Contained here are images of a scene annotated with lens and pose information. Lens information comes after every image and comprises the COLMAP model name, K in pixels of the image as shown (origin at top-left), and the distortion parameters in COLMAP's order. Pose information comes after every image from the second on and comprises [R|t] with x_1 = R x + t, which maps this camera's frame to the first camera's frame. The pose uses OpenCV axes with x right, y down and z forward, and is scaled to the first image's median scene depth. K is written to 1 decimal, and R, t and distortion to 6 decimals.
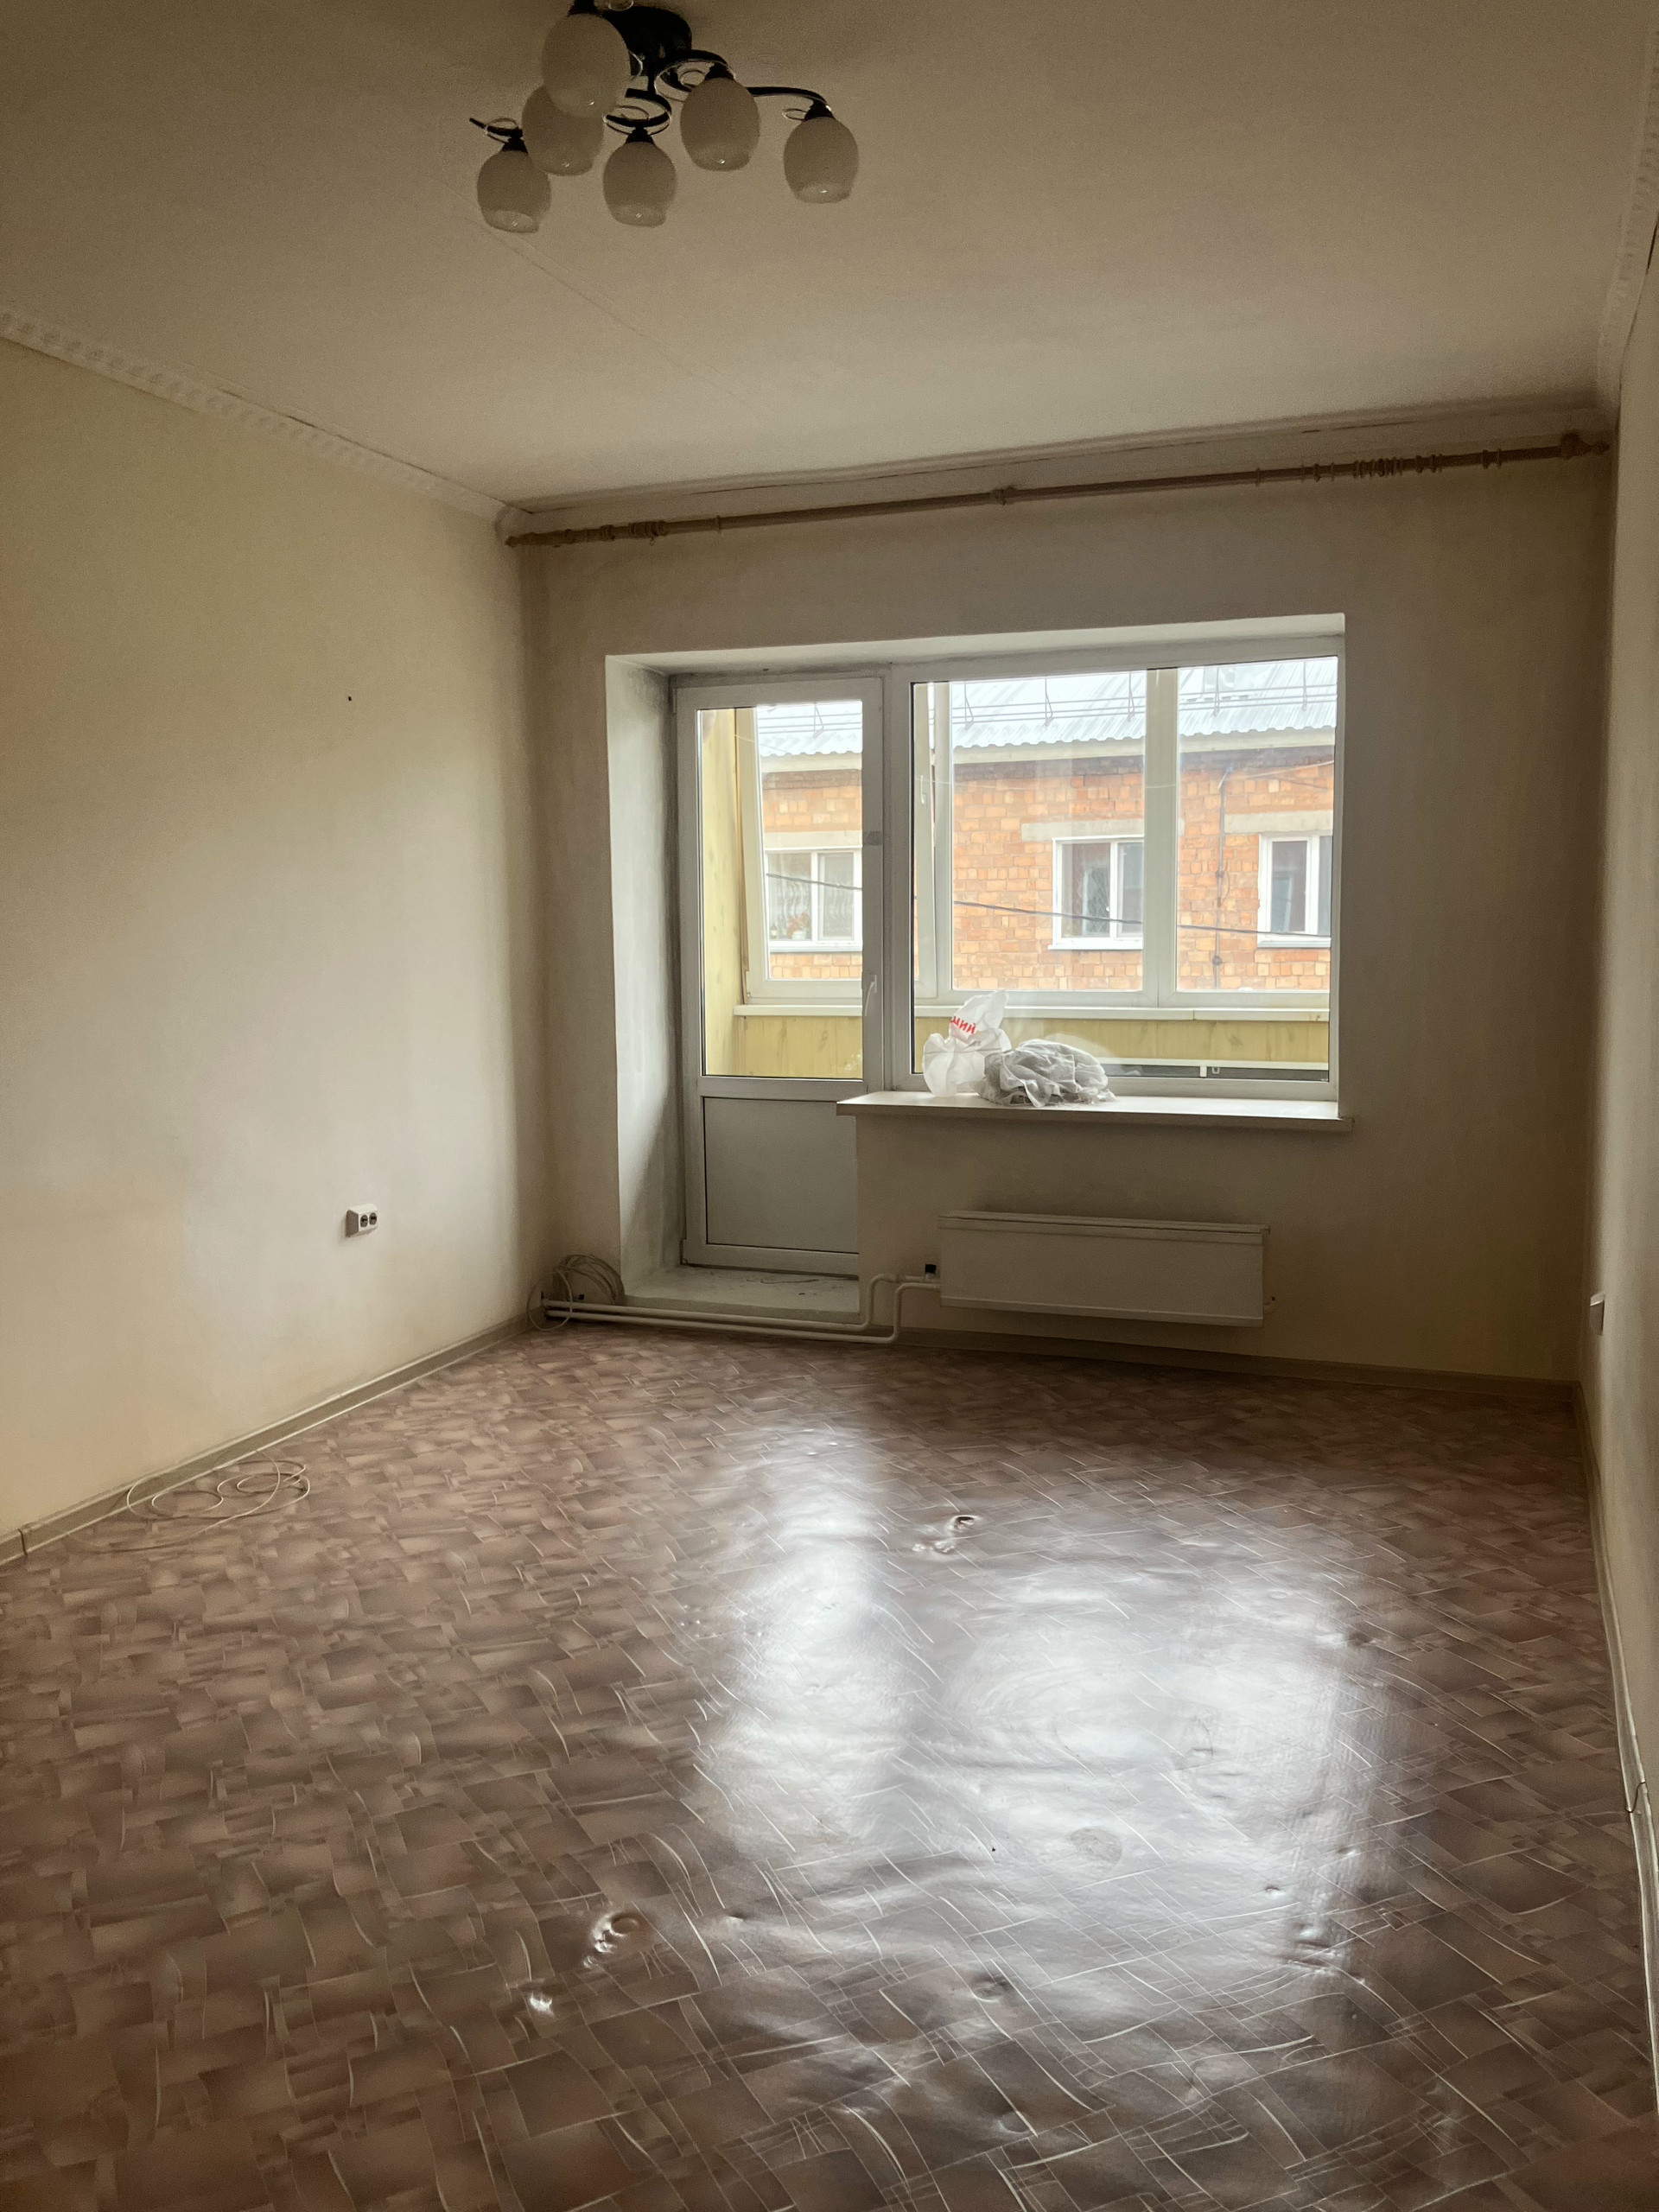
lens RADIAL K [[1819.3, 0, 828.9], [0, 1819.3, 1095.8], [0, 0, 1]] dist [0.047086, -0.051697]
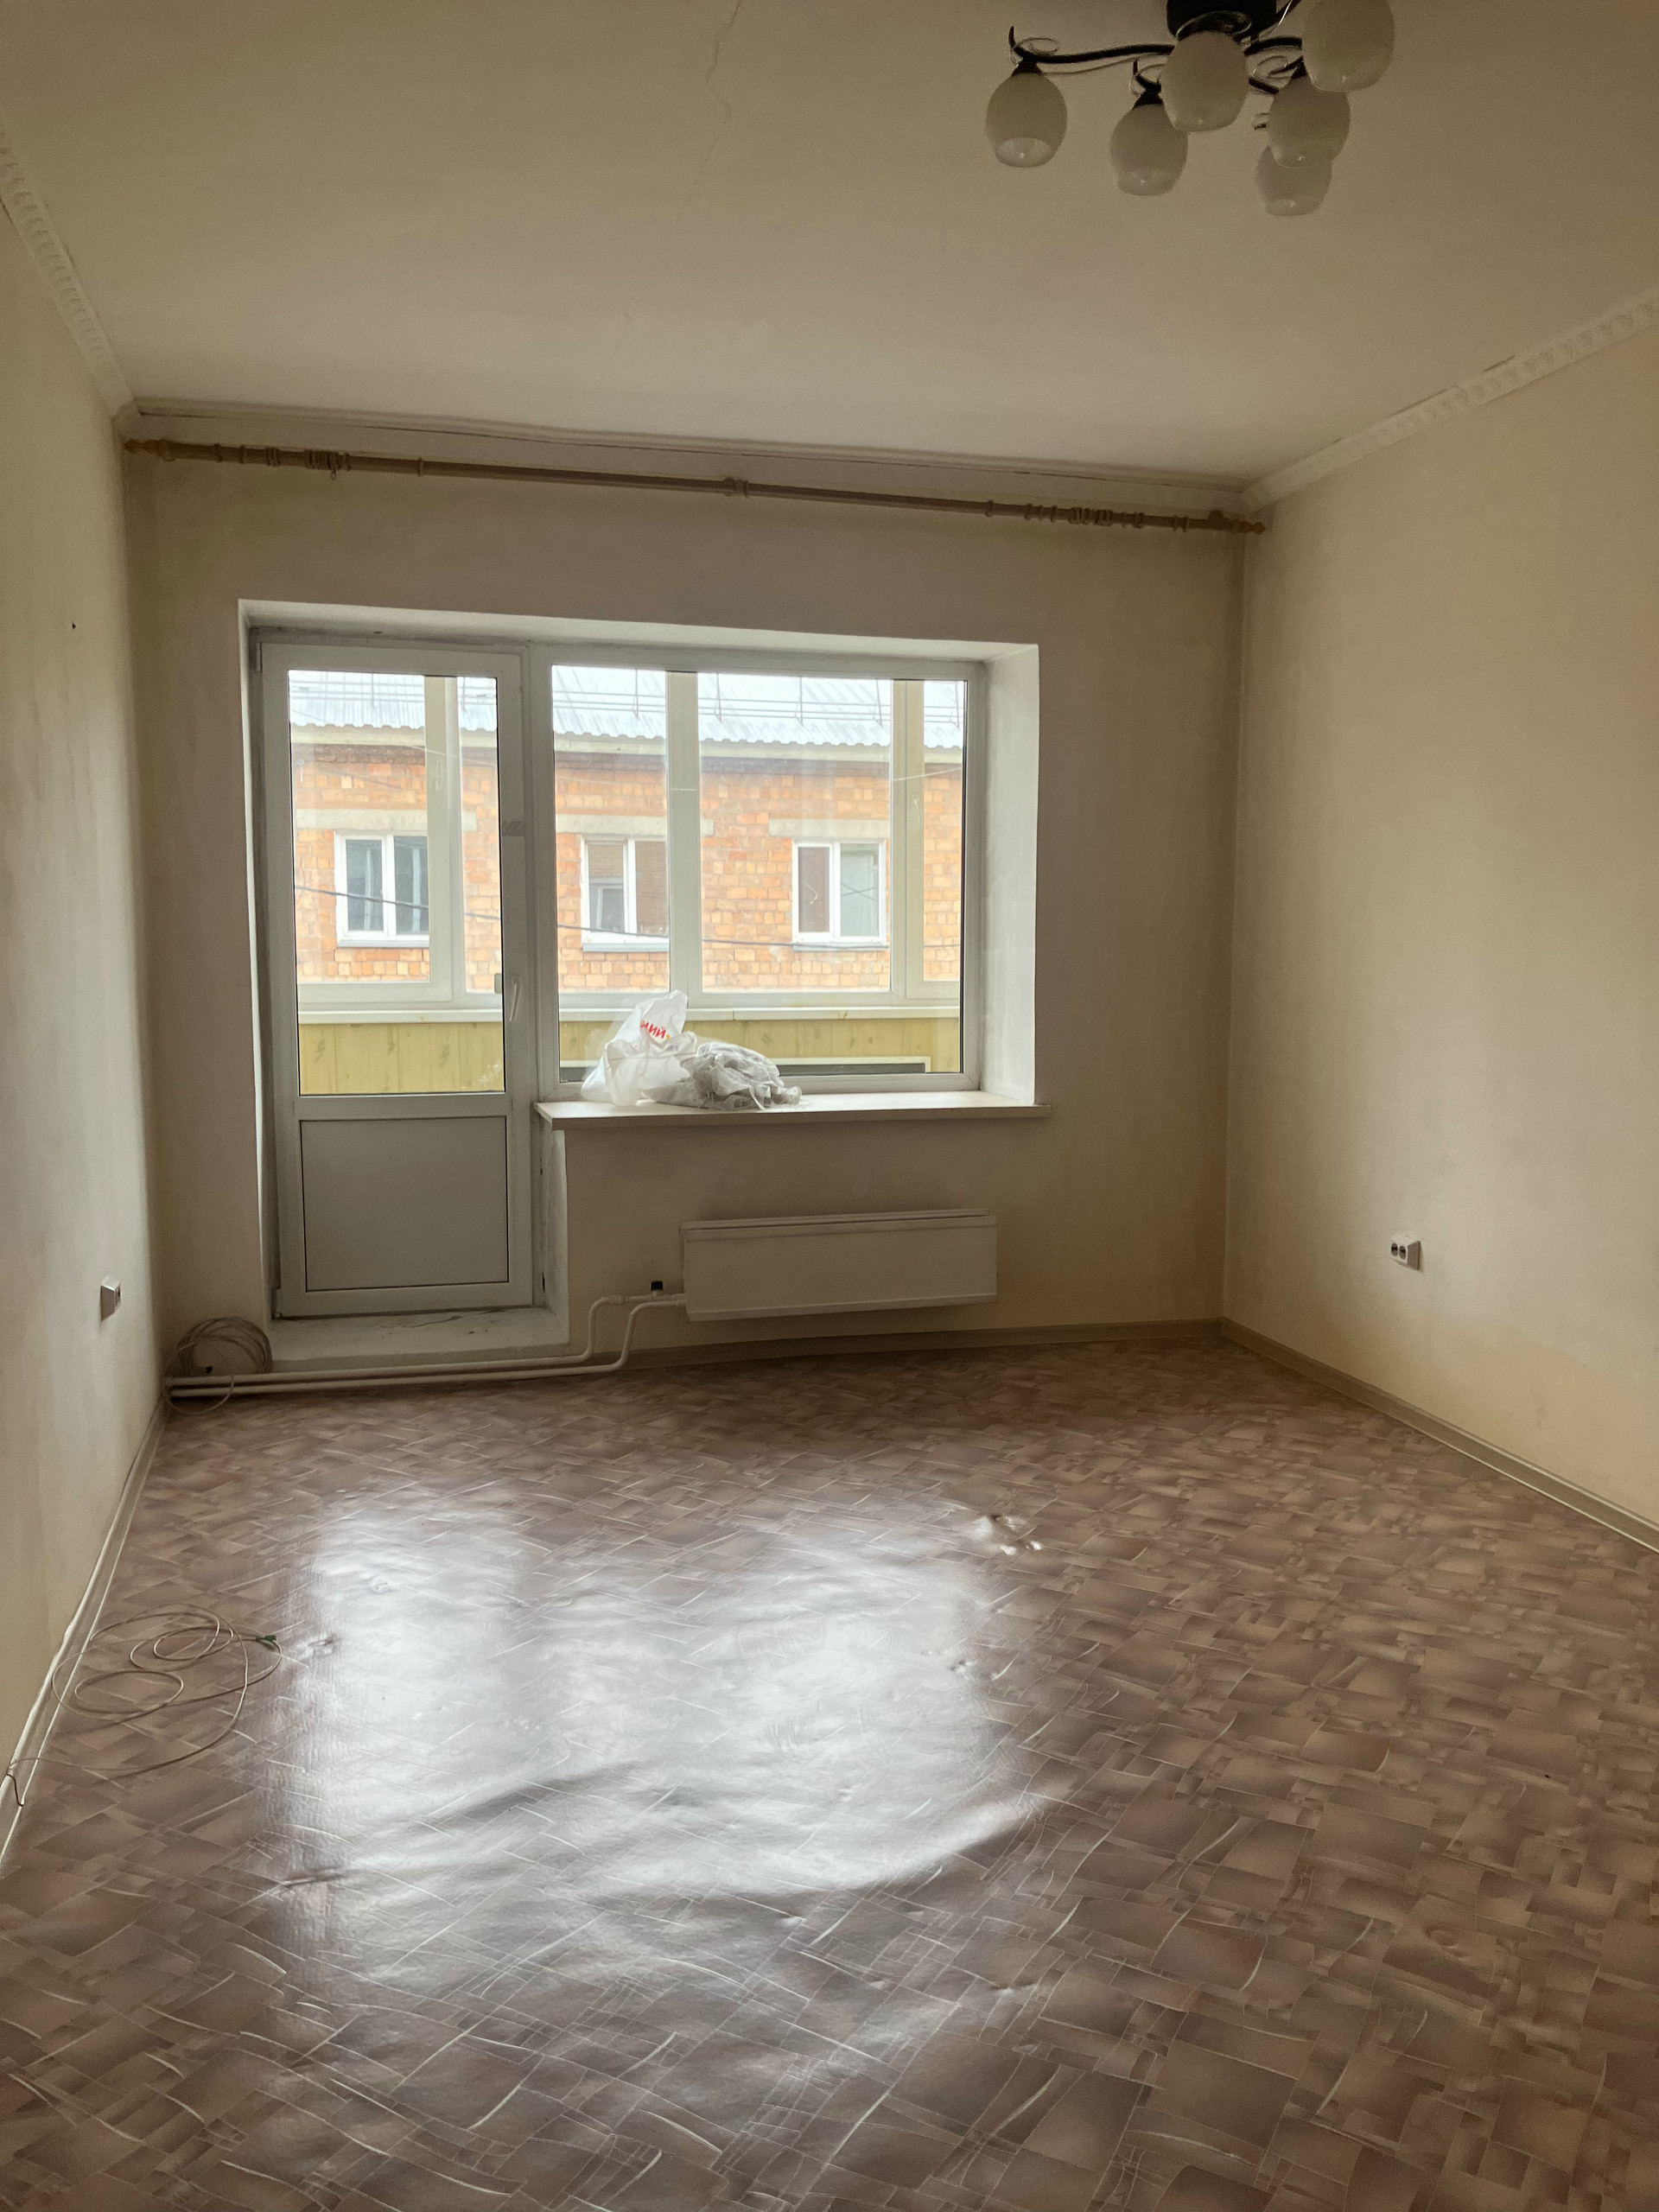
lens RADIAL K [[1819.3, 0, 829.0], [0, 1819.3, 1094.9], [0, 0, 1]] dist [0.047086, -0.051697]
pose [[0.810355, -0.047665, 0.583998, -0.415944], [0.047402, 0.998752, 0.015742, -0.015189], [-0.584019, 0.014926, 0.811602, 0.168821]]
